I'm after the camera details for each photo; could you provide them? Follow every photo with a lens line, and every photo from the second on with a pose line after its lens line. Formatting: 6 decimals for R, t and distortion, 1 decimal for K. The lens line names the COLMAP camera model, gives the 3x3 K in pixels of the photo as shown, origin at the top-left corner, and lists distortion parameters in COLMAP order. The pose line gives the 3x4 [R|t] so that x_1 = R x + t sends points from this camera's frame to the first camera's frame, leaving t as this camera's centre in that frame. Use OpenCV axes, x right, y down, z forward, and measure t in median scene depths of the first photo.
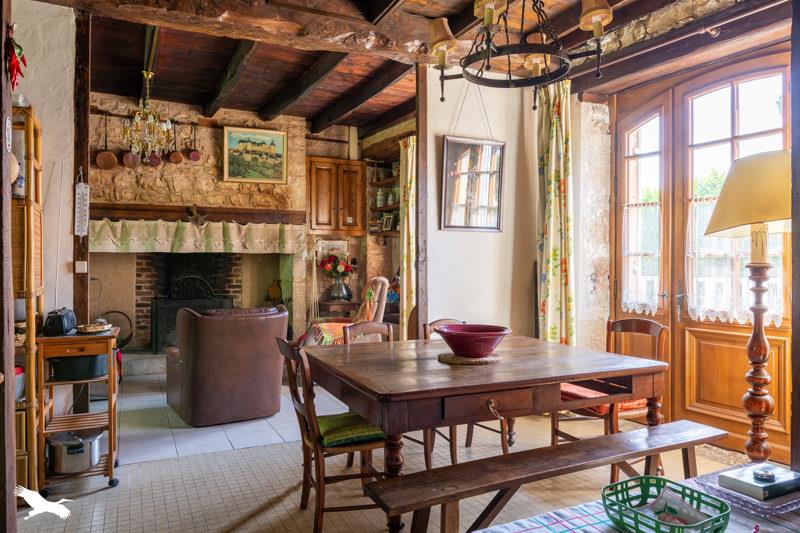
lens RADIAL K [[557.6, 0, 395.8], [0, 557.6, 264.0], [0, 0, 1]] dist [-0.009643, -0.002779]
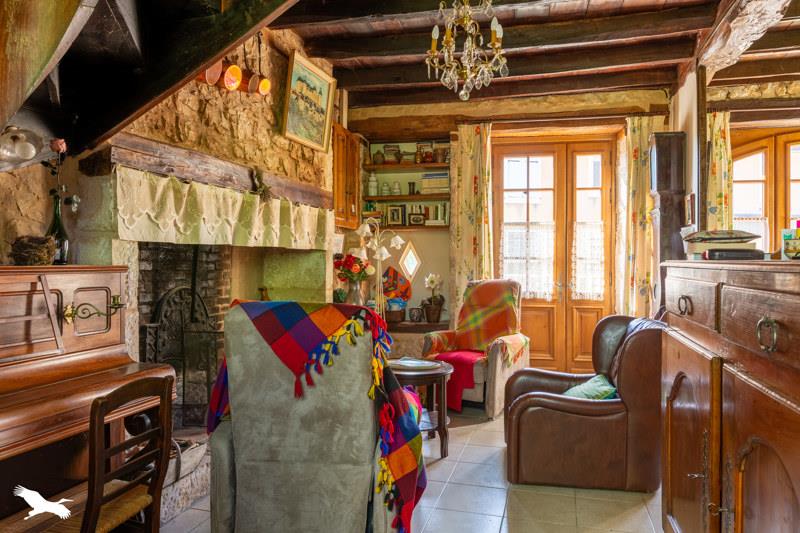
lens RADIAL K [[557.6, 0, 400.8], [0, 557.6, 265.8], [0, 0, 1]] dist [-0.009643, -0.002779]
pose [[0.665938, -0.003865, 0.745997, -0.684965], [0.001402, 0.999991, 0.003930, -0.001758], [-0.746006, -0.001571, 0.665937, 0.467274]]
